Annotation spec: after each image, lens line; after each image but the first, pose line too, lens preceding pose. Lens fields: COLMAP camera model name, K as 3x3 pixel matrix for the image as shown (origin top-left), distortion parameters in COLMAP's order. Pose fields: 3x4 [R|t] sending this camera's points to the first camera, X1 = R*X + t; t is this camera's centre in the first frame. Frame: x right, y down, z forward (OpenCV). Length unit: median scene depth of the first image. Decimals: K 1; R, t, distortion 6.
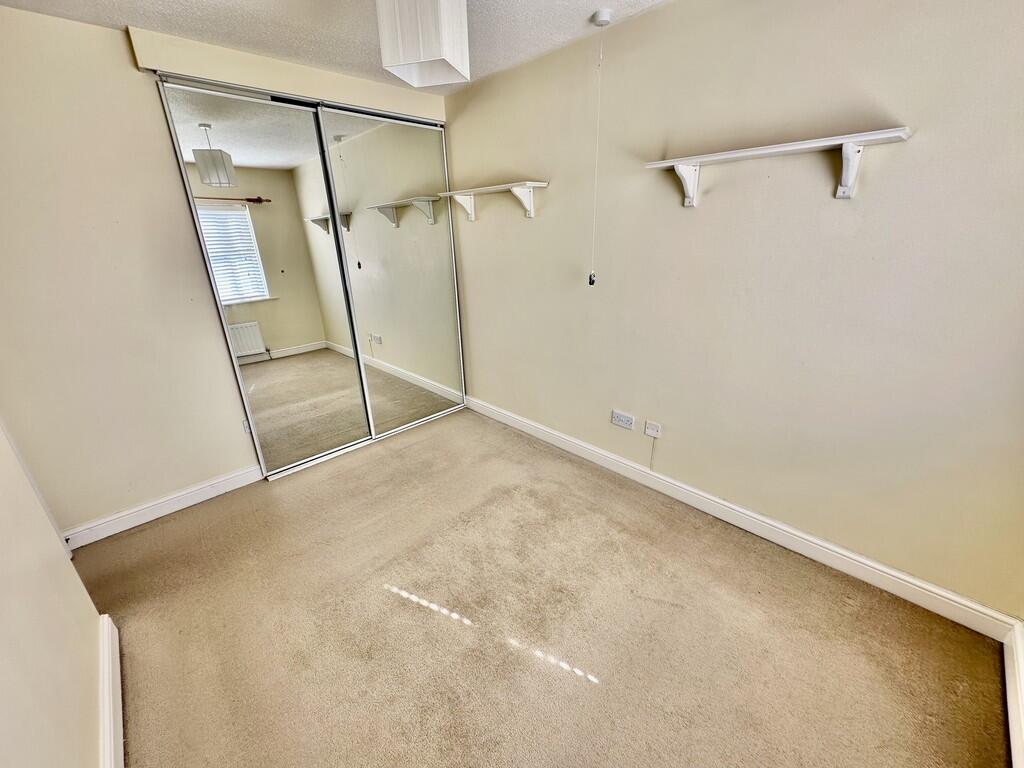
lens RADIAL K [[408.4, 0, 510.1], [0, 408.4, 383.0], [0, 0, 1]] dist [0.000181, 0.000080]
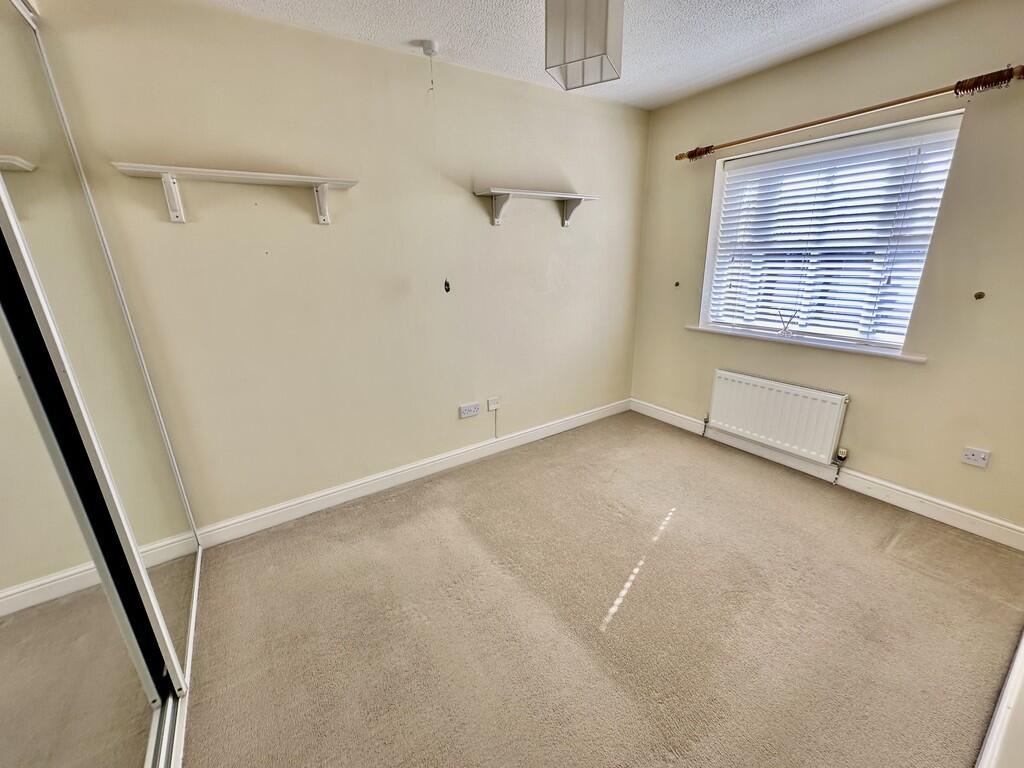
lens RADIAL K [[408.4, 0, 510.1], [0, 408.4, 383.0], [0, 0, 1]] dist [0.000181, 0.000080]
pose [[0.181074, -0.274247, 0.944458, -0.703793], [0.362285, 0.911400, 0.195190, -0.148063], [-0.914309, 0.306819, 0.264386, 0.551685]]
